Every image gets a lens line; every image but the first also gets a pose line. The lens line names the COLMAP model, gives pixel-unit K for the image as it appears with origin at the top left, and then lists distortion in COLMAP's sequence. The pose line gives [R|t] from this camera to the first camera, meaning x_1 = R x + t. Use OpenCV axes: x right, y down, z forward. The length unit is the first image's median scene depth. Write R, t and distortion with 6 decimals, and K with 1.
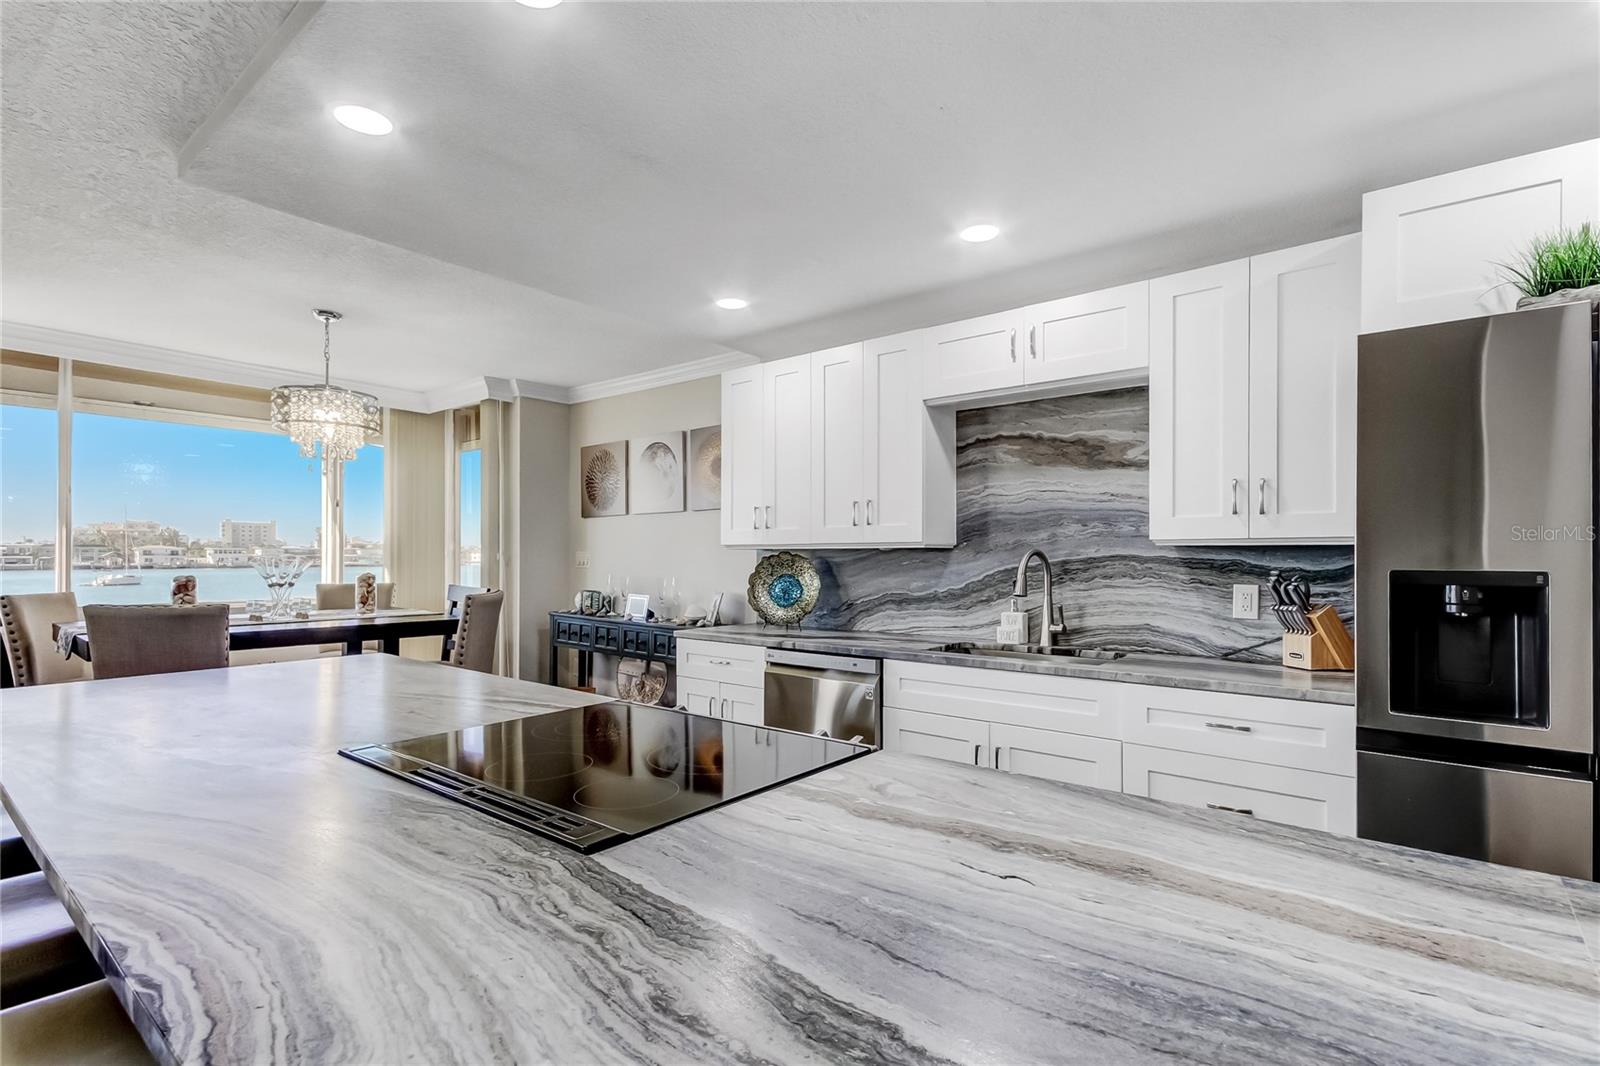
lens RADIAL K [[749.6, 0, 832.0], [0, 749.6, 554.7], [0, 0, 1]] dist [0.026355, -0.011542]
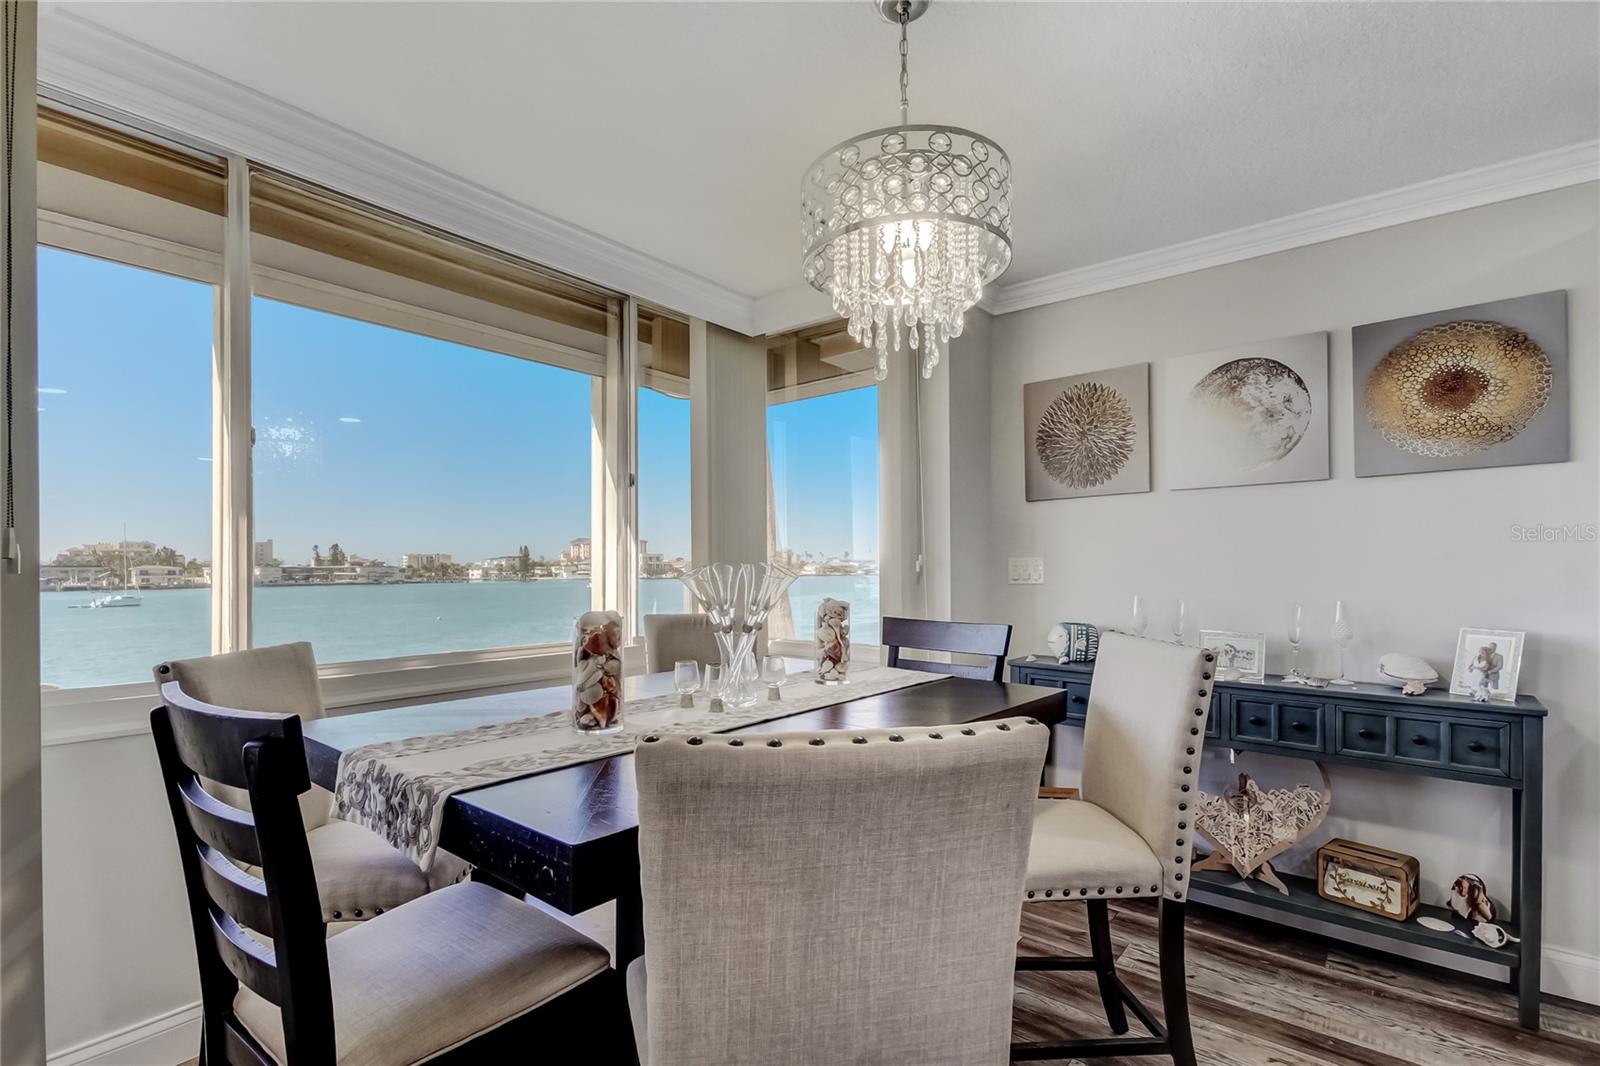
lens RADIAL K [[749.6, 0, 829.0], [0, 749.6, 559.7], [0, 0, 1]] dist [0.026355, -0.011542]
pose [[0.999958, -0.008967, 0.001859, -0.751668], [0.008989, 0.999889, -0.011898, 0.005587], [-0.001752, 0.011914, 0.999927, 0.601693]]
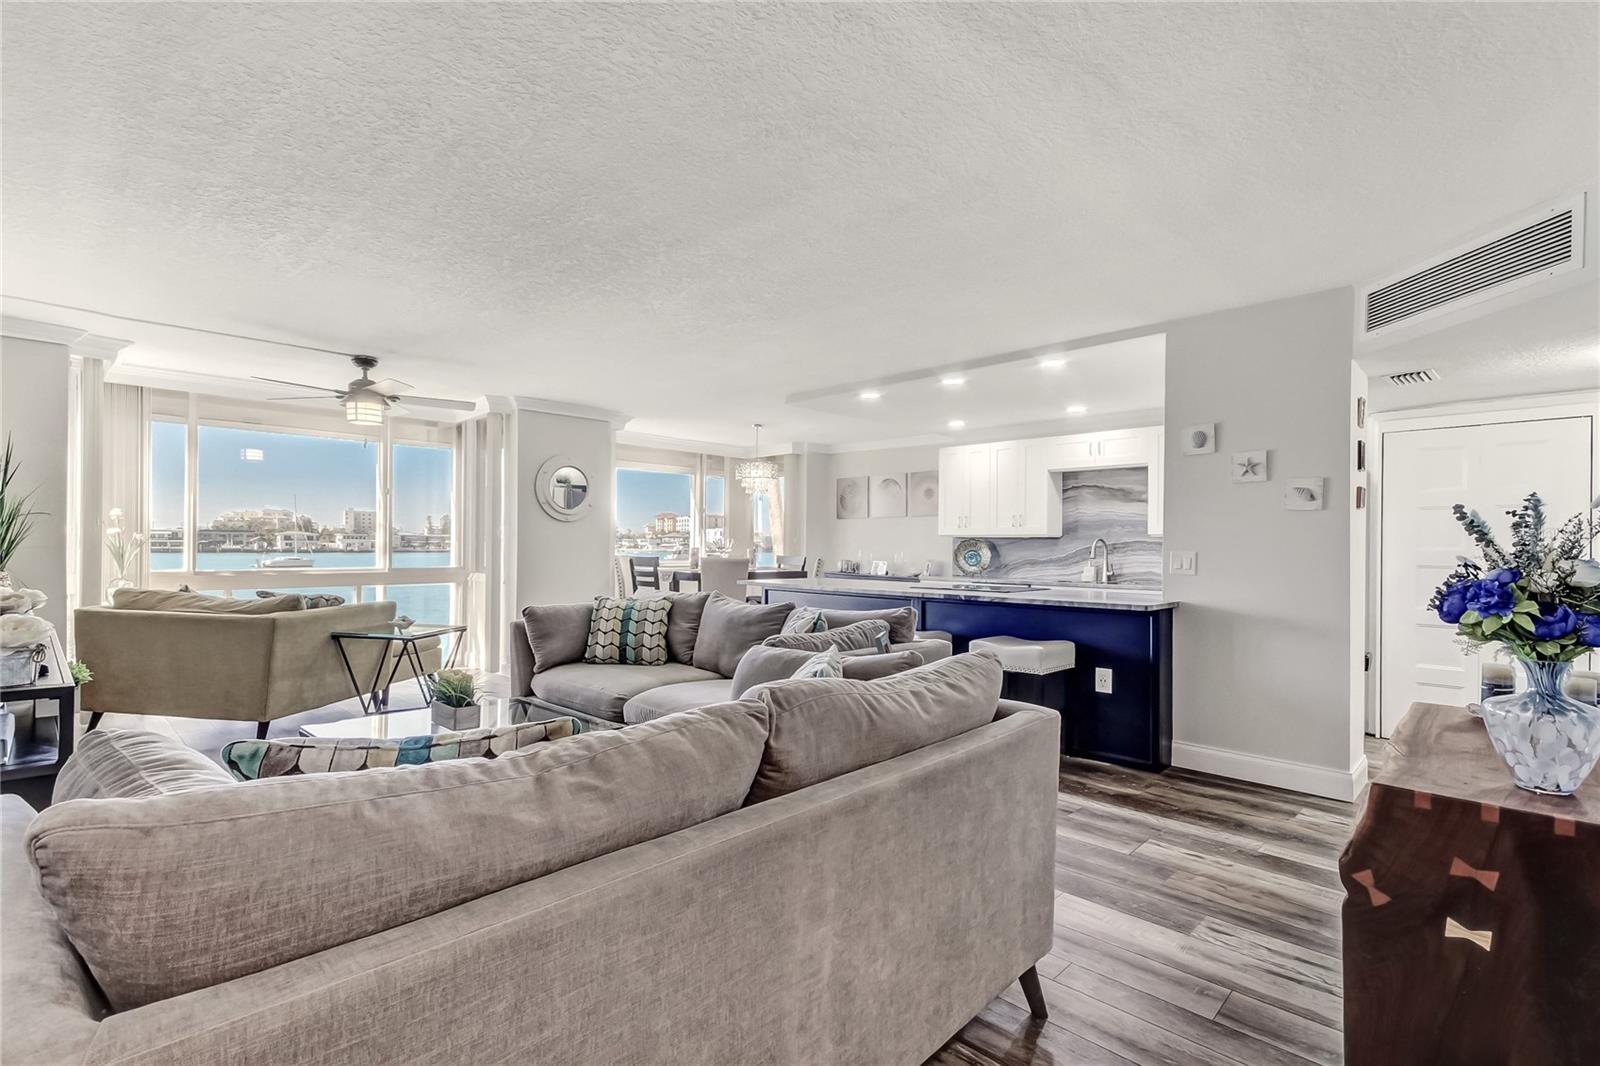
lens RADIAL K [[749.6, 0, 824.0], [0, 749.6, 535.4], [0, 0, 1]] dist [0.026355, -0.011542]
pose [[0.994281, 0.008802, -0.106430, -0.266538], [-0.010260, 0.999861, -0.013161, 0.019347], [0.106299, 0.014178, 0.994233, -1.136550]]
